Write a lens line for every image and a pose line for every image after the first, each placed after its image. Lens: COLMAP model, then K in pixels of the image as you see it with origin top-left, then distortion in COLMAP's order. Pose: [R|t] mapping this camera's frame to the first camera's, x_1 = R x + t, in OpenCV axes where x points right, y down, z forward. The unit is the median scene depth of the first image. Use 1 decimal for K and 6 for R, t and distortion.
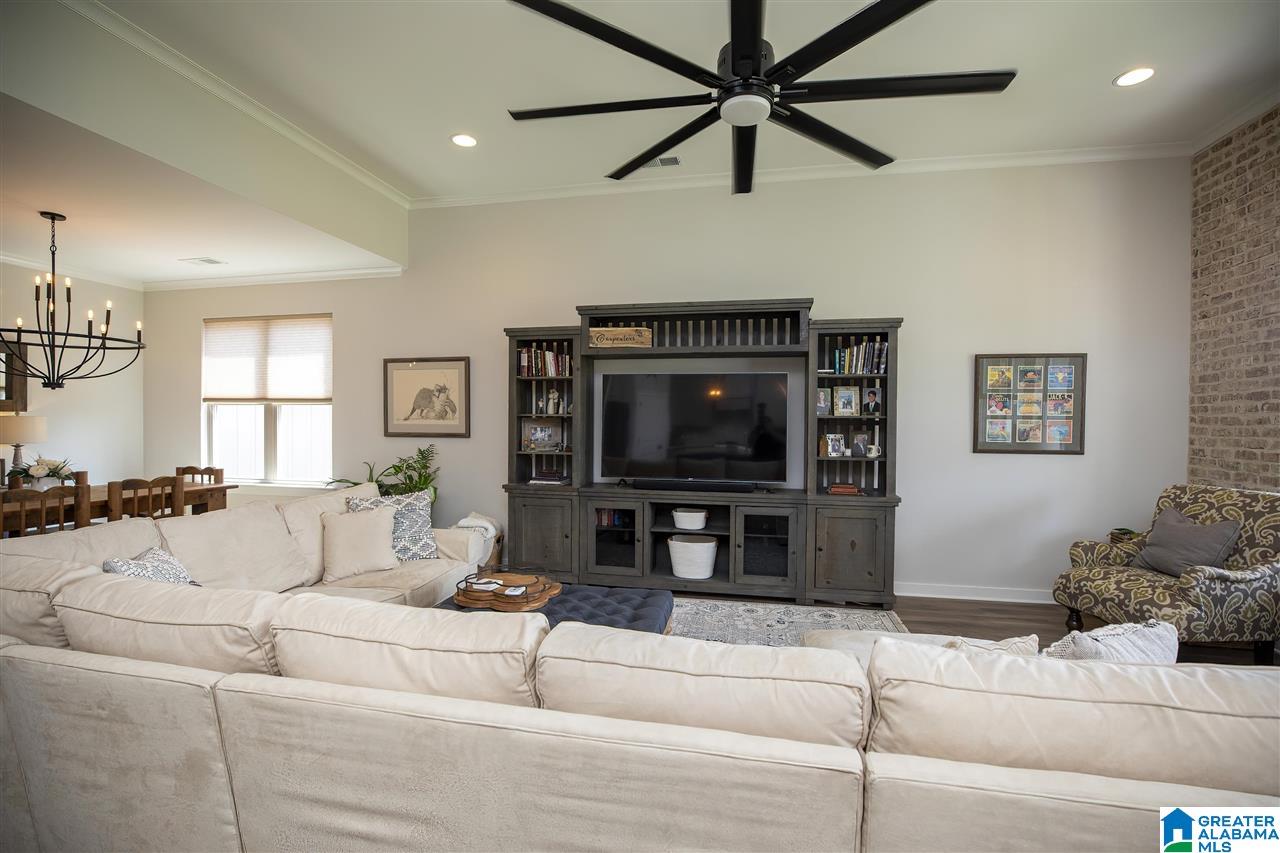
lens RADIAL K [[586.9, 0, 641.2], [0, 586.9, 428.2], [0, 0, 1]] dist [-0.000737, -0.000096]
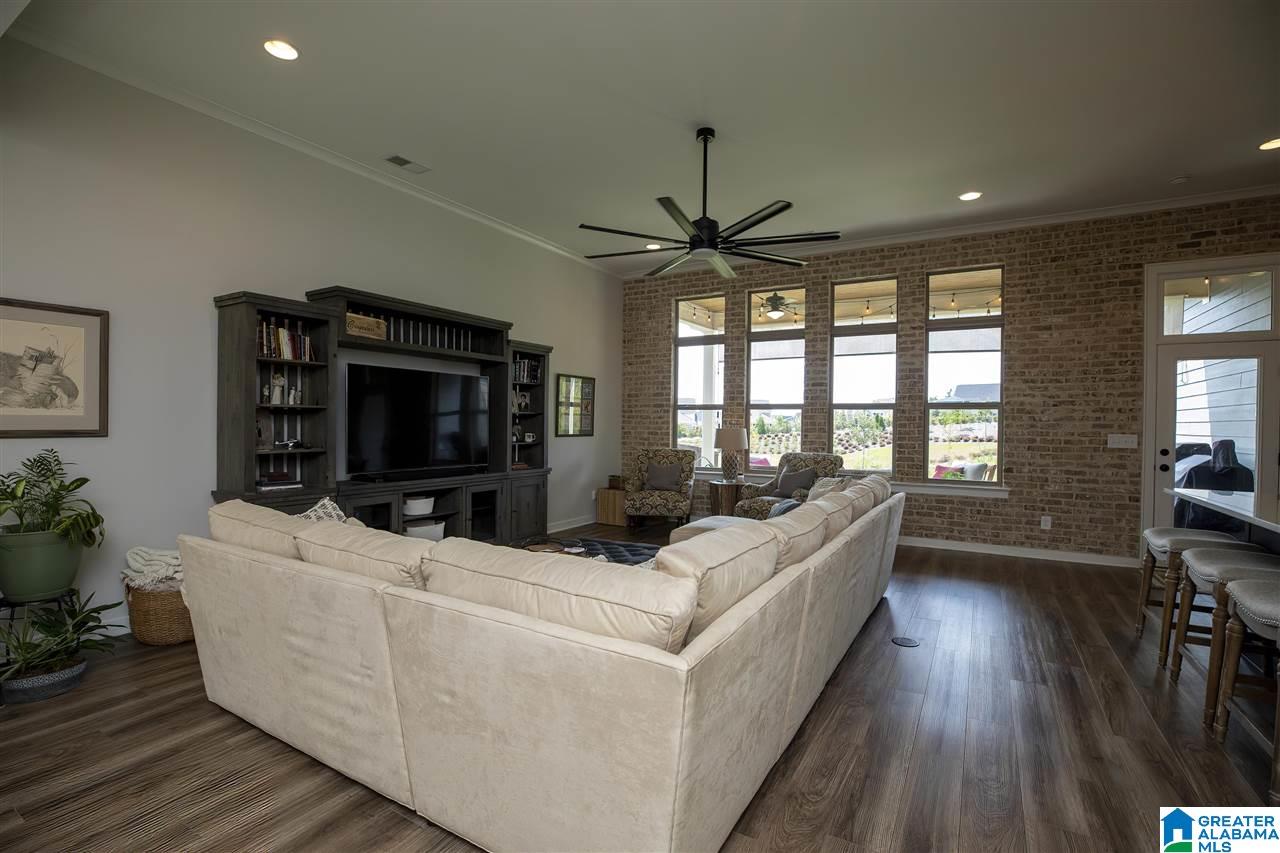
lens RADIAL K [[586.9, 0, 642.9], [0, 586.9, 422.6], [0, 0, 1]] dist [-0.000737, -0.000096]
pose [[0.345249, -0.003824, 0.938503, -0.824651], [0.001790, 0.999993, 0.003416, -0.000238], [-0.938509, 0.000500, 0.345253, 0.257586]]
